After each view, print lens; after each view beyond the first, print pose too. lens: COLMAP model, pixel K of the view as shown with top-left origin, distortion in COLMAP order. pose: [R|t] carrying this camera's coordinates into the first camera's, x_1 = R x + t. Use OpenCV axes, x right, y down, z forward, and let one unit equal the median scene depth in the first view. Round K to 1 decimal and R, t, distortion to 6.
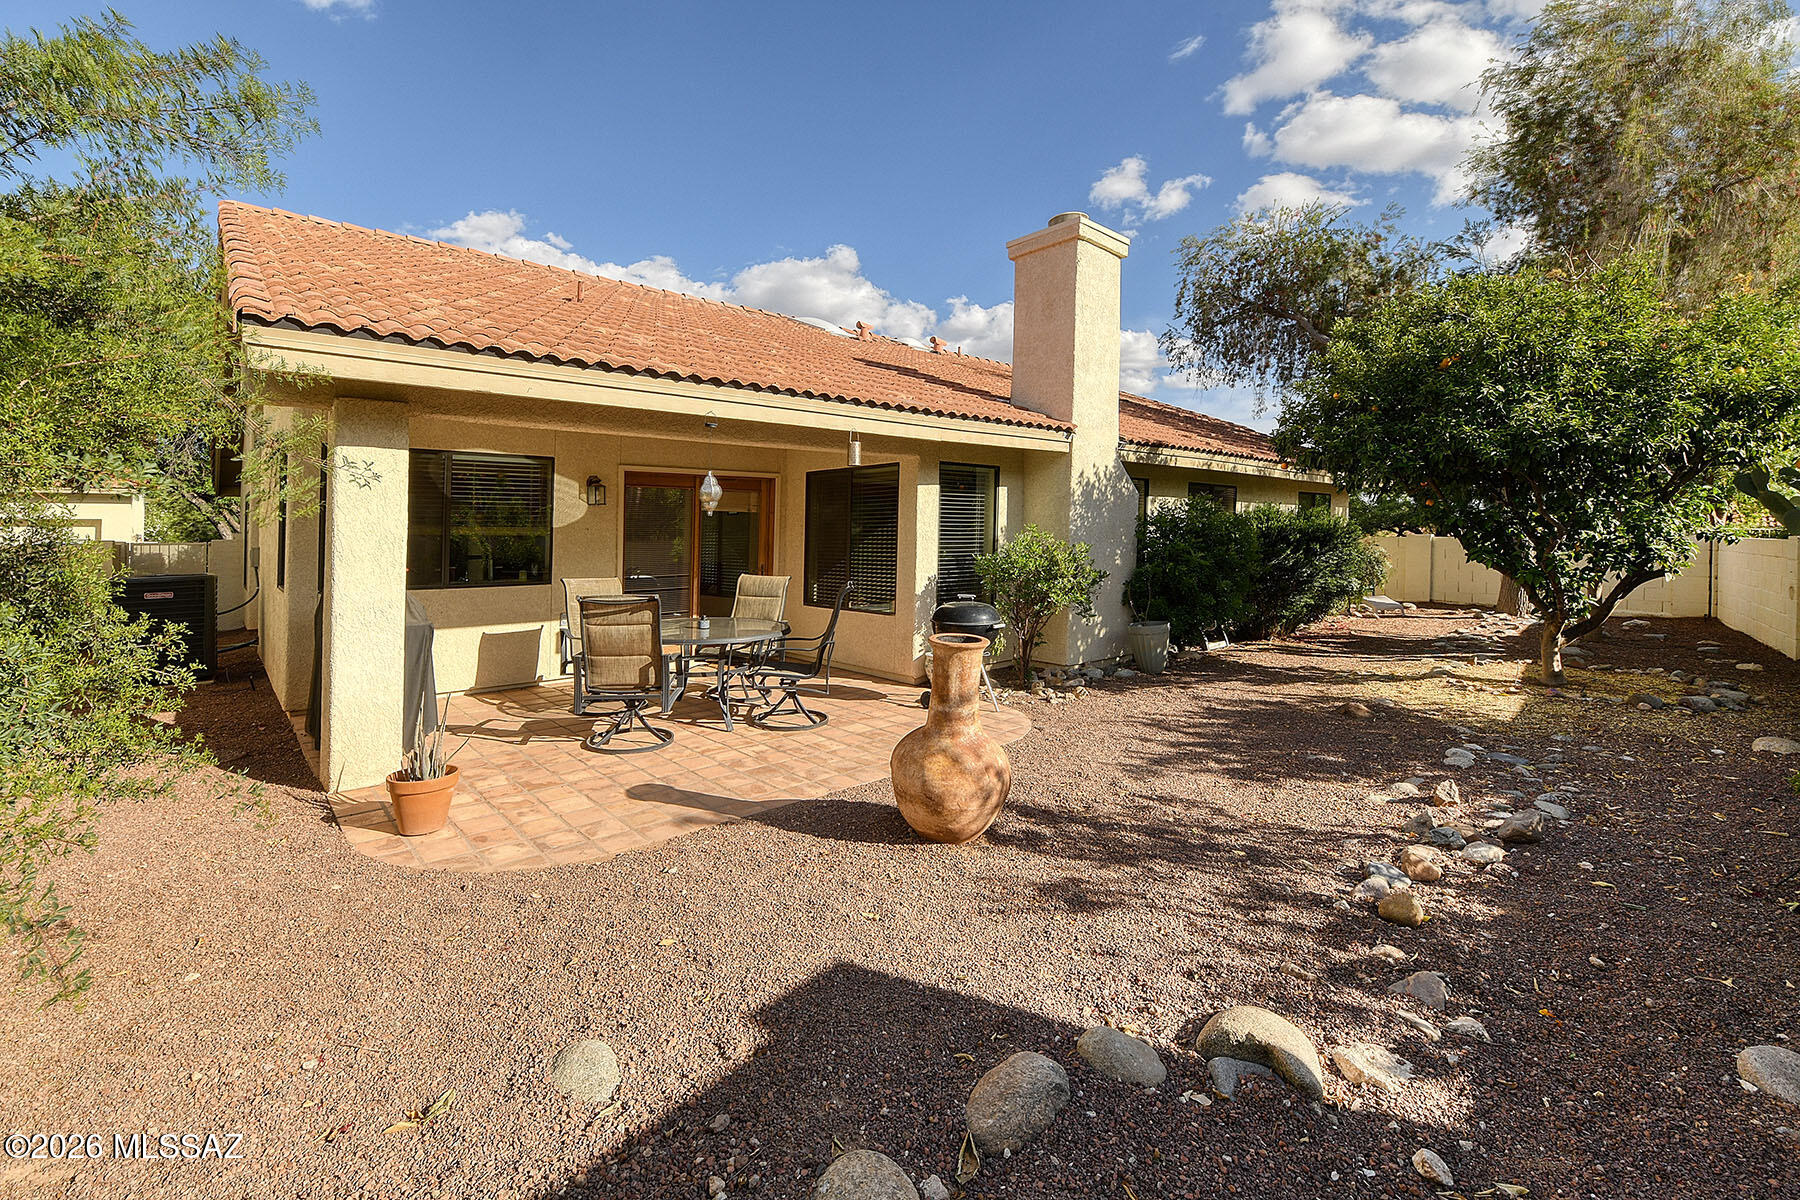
lens RADIAL K [[771.5, 0, 865.0], [0, 771.5, 533.9], [0, 0, 1]] dist [-0.009662, -0.000410]
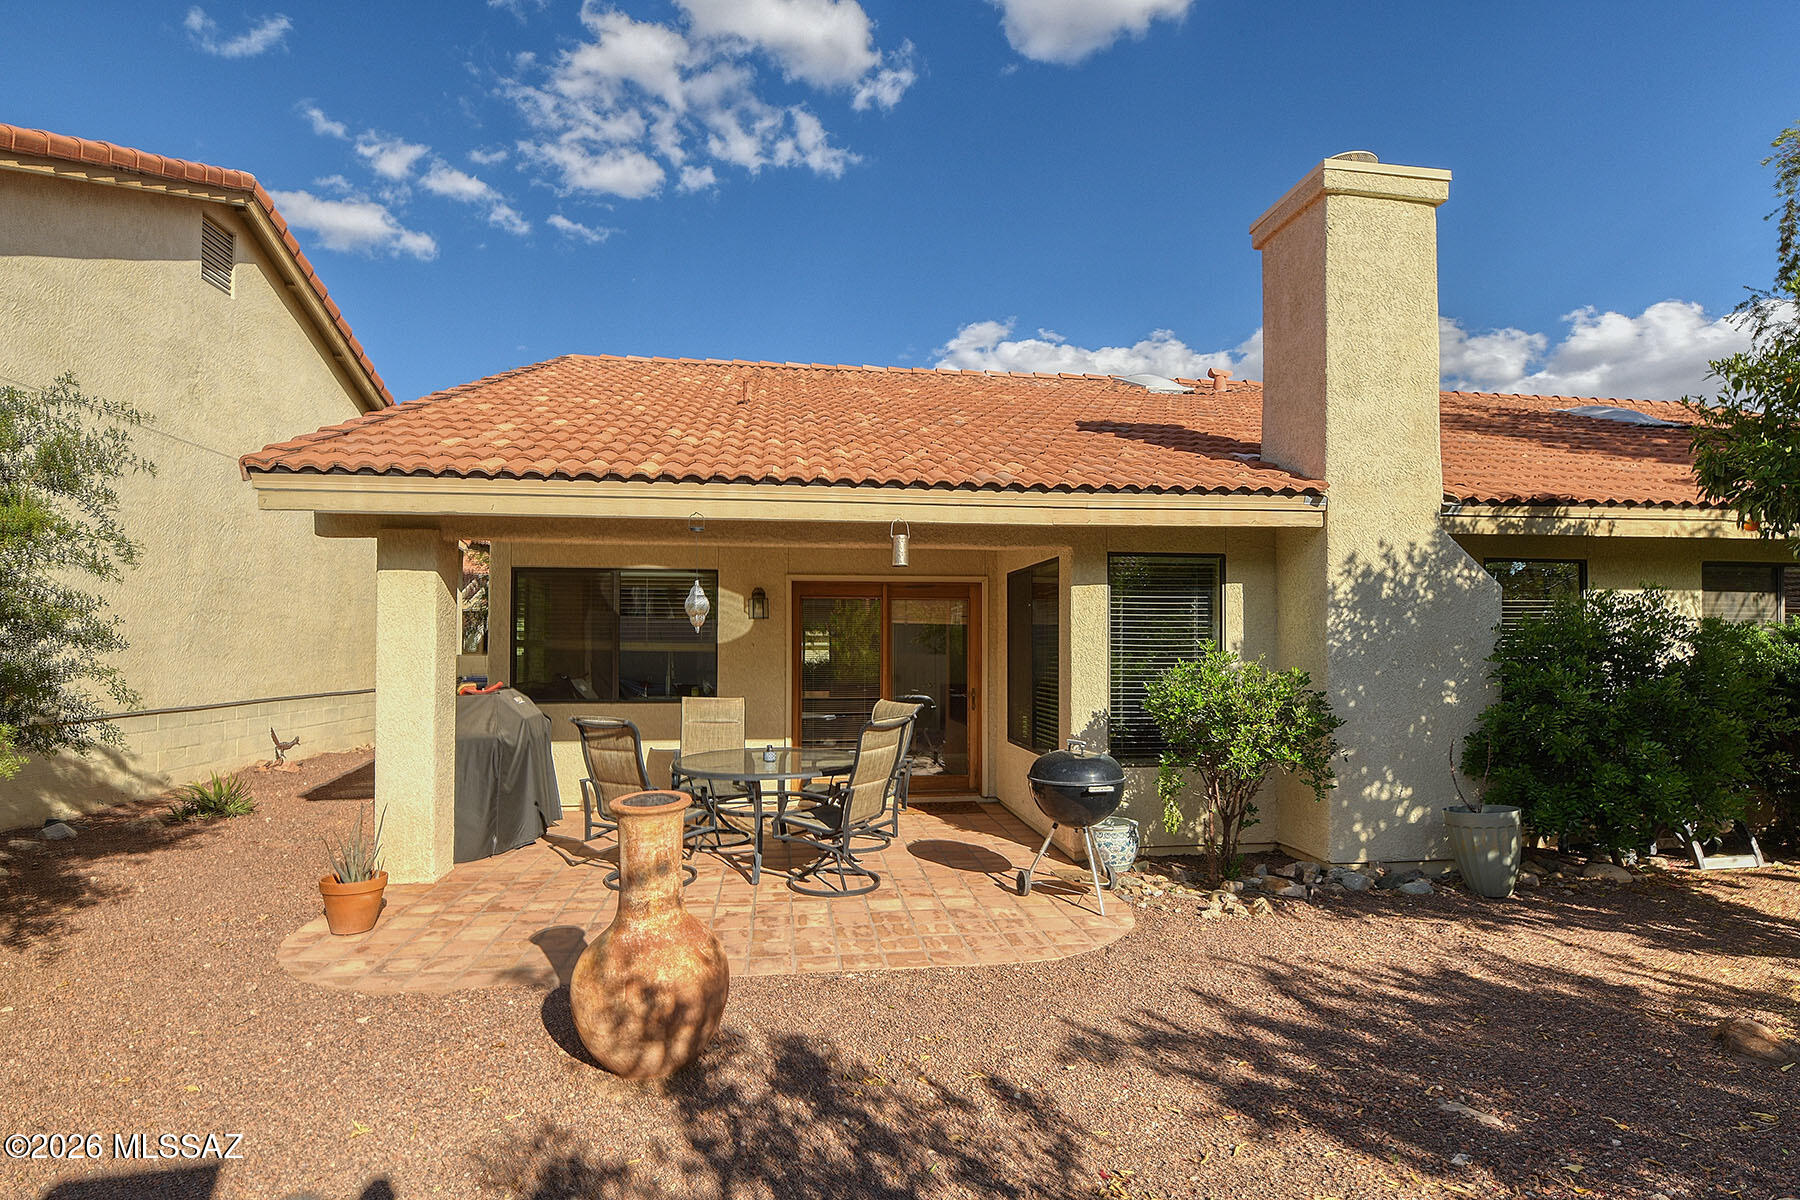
lens RADIAL K [[864.4, 0, 906.1], [0, 864.4, 617.8], [0, 0, 1]] dist [-0.003931, -0.002218]
pose [[0.837675, -0.014602, -0.545974, 0.357226], [-0.002720, 0.999519, -0.030906, -0.006628], [0.546163, 0.027375, 0.837232, 0.206877]]
